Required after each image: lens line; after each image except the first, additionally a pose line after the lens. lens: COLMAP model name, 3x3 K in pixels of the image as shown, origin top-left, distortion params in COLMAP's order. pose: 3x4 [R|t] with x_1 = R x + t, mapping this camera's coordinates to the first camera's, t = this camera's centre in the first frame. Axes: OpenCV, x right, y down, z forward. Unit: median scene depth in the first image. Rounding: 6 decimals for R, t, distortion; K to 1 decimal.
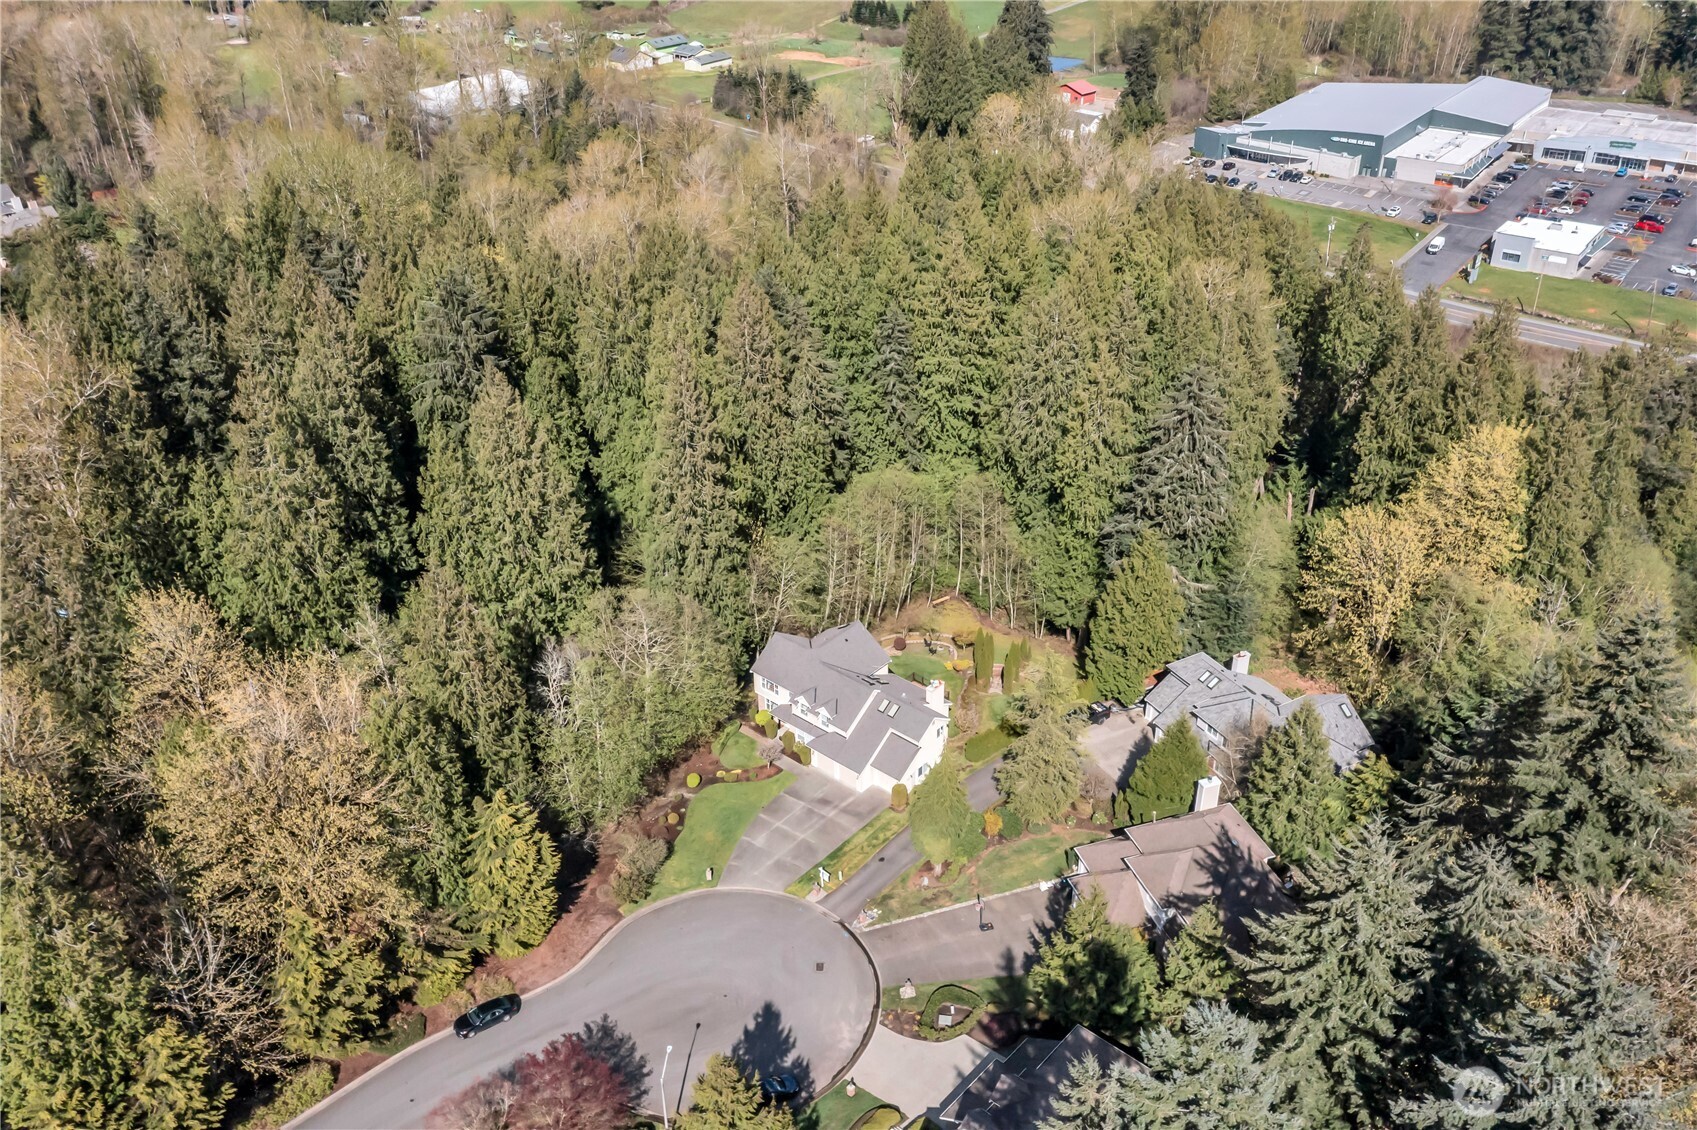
lens RADIAL K [[1386.3, 0, 878.5], [0, 1386.3, 561.5], [0, 0, 1]] dist [-0.001147, 0.006387]
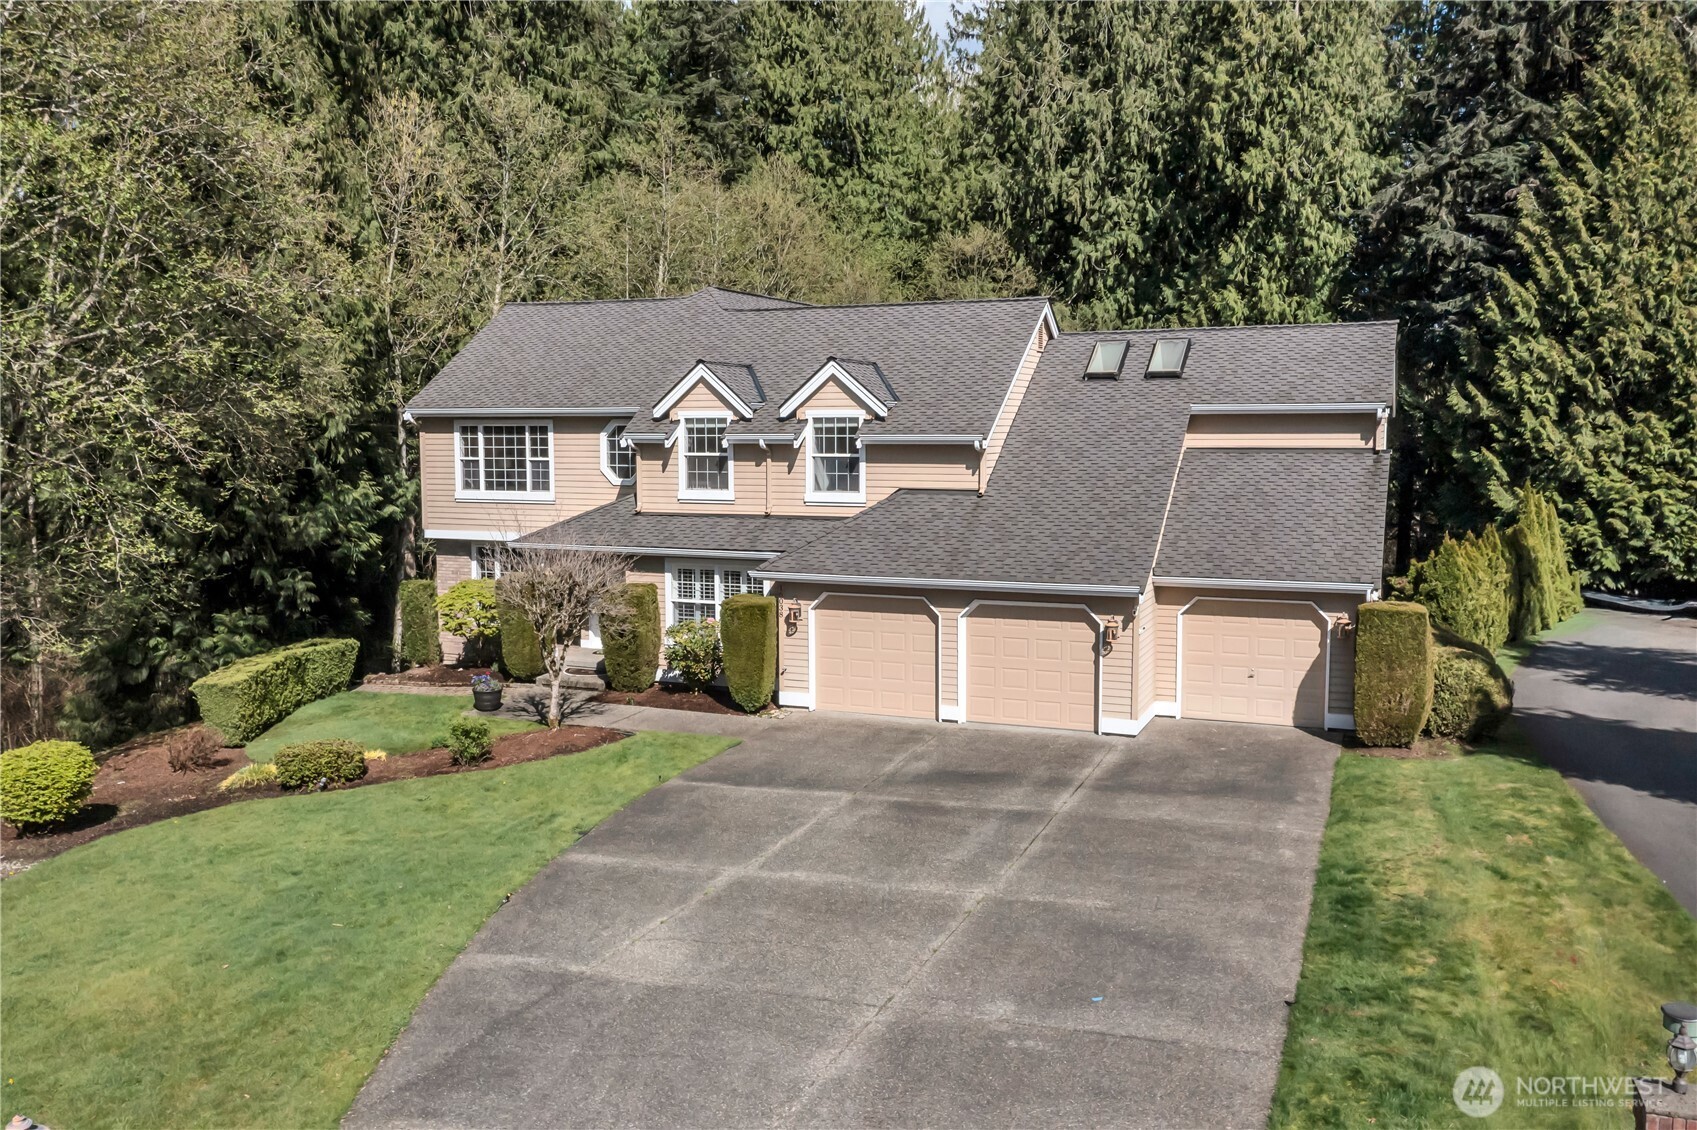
lens RADIAL K [[1386.3, 0, 878.5], [0, 1386.3, 561.5], [0, 0, 1]] dist [-0.001147, 0.006387]
pose [[0.949375, -0.036277, 0.312044, -0.096239], [0.160726, 0.909548, -0.383261, 0.208289], [-0.269915, 0.414012, 0.869333, 0.848647]]
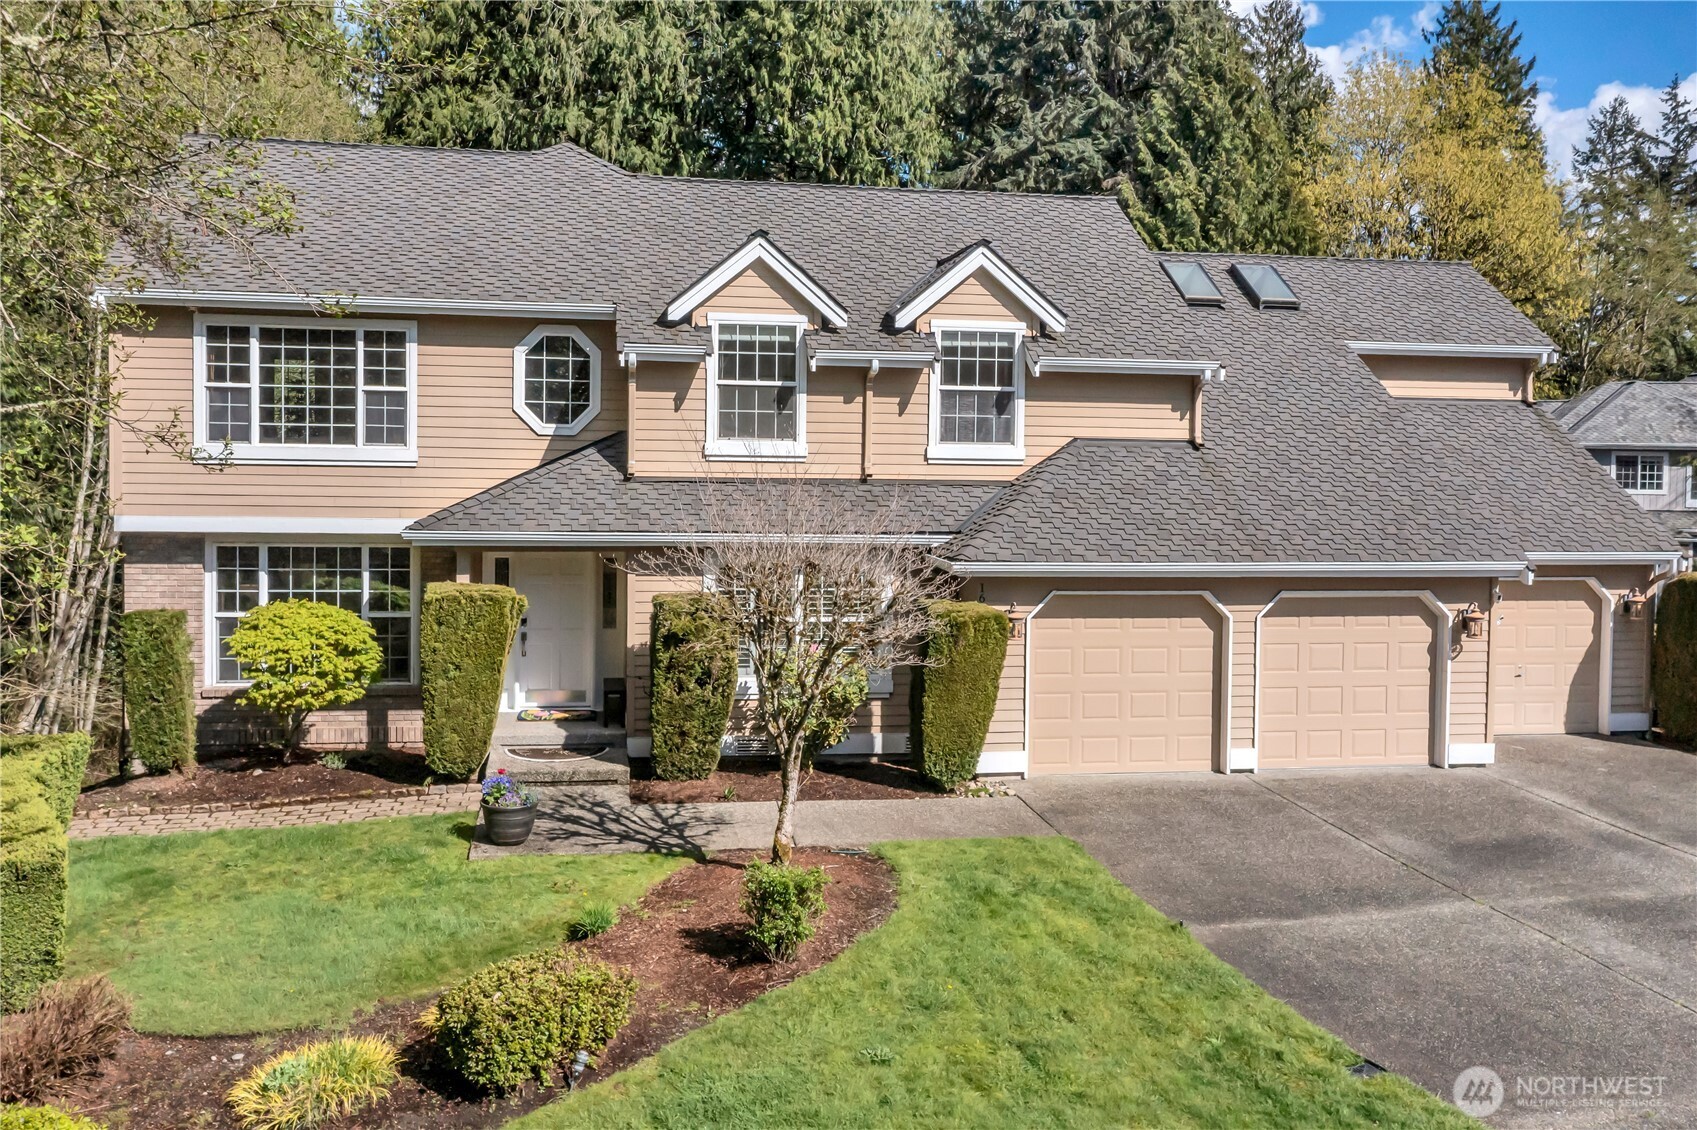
lens RADIAL K [[1427.6, 0, 848.9], [0, 1427.6, 489.6], [0, 0, 1]] dist [0.002610, 0.003596]
pose [[0.638593, -0.015385, 0.769391, -0.152952], [0.369938, 0.882835, -0.289394, 0.160543], [-0.674793, 0.469432, 0.569463, 0.952415]]
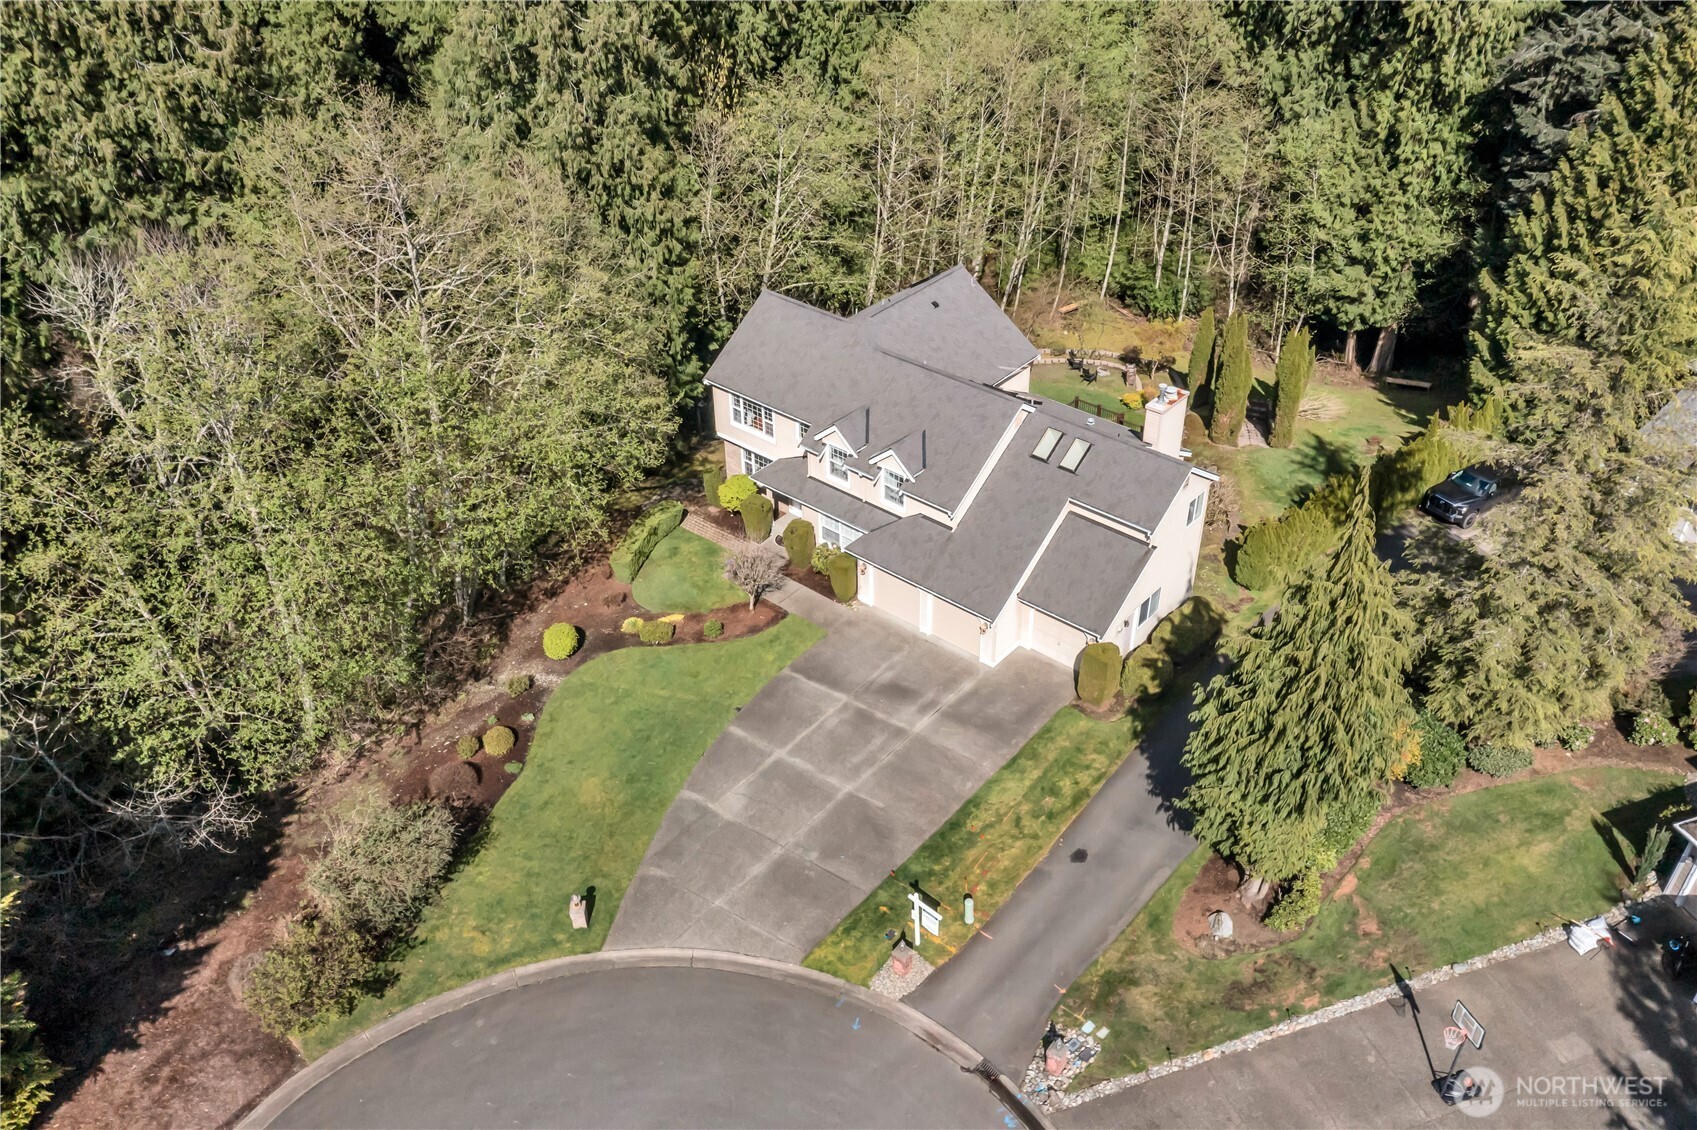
lens RADIAL K [[1386.3, 0, 878.5], [0, 1386.3, 561.5], [0, 0, 1]] dist [-0.001147, 0.006387]
pose [[0.999897, -0.009506, 0.010713, -0.048112], [0.008523, 0.996057, 0.088310, 0.102644], [-0.011511, -0.088210, 0.996035, 0.616707]]
